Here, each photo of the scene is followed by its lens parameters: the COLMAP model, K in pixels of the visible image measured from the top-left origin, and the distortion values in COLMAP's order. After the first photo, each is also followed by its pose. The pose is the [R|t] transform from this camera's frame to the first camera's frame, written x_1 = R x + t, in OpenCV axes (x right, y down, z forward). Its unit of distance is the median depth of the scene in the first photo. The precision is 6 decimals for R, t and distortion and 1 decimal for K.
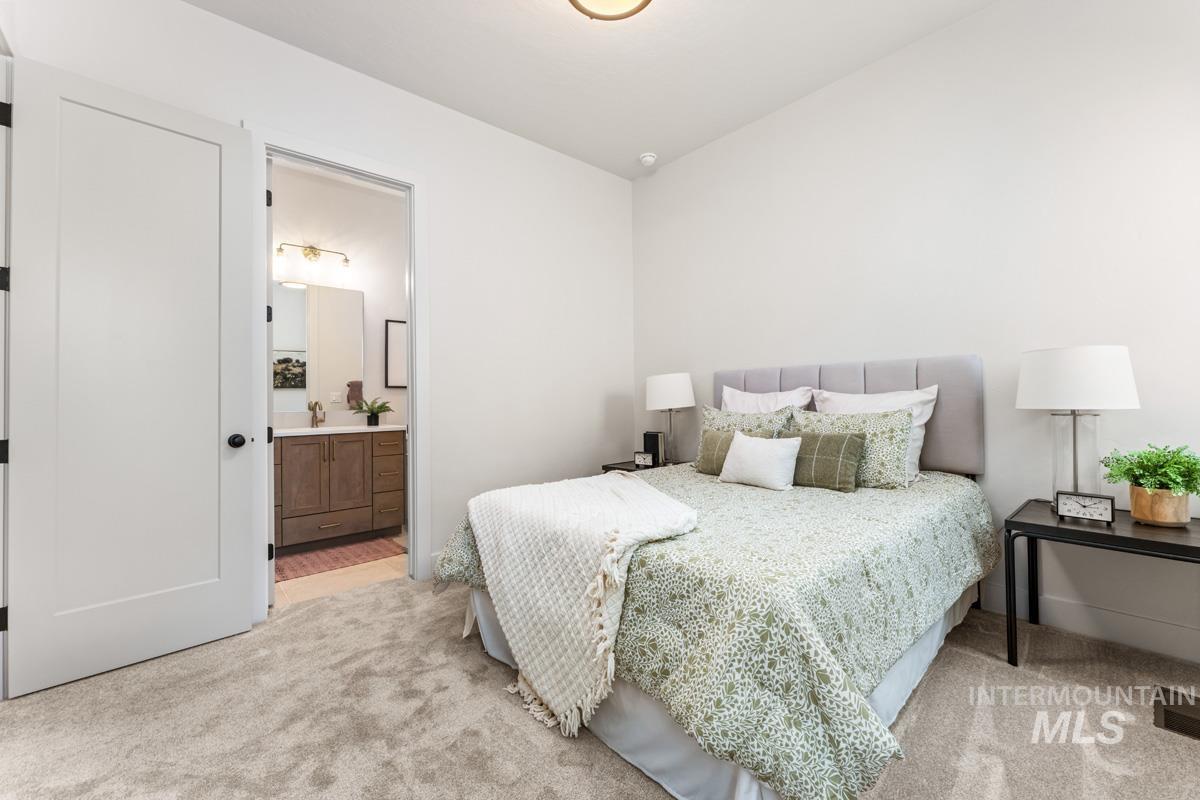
lens RADIAL K [[481.7, 0, 592.7], [0, 481.7, 402.0], [0, 0, 1]] dist [0.000198, -0.000213]
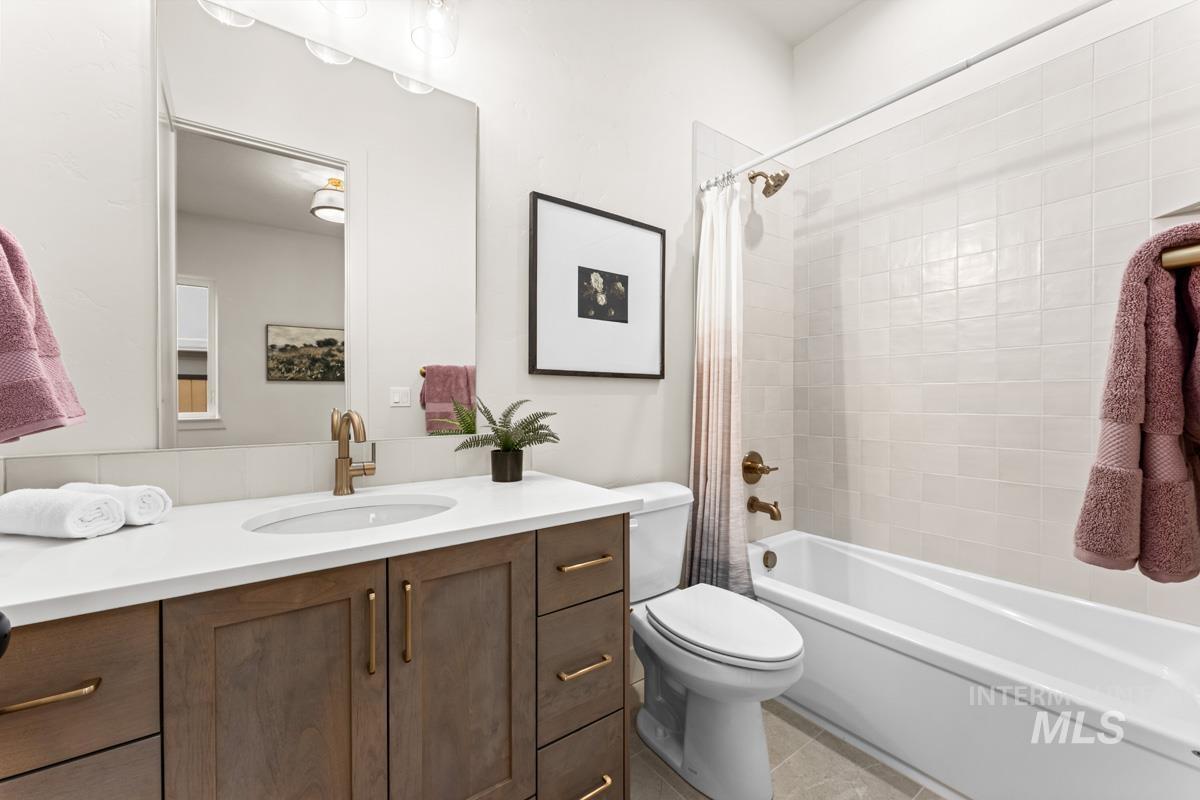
lens RADIAL K [[481.7, 0, 592.7], [0, 481.7, 402.0], [0, 0, 1]] dist [0.000198, -0.000213]
pose [[0.995269, 0.007539, -0.096864, -0.360194], [-0.007103, 0.999963, 0.004845, -0.009982], [0.096897, -0.004134, 0.995286, 0.657476]]
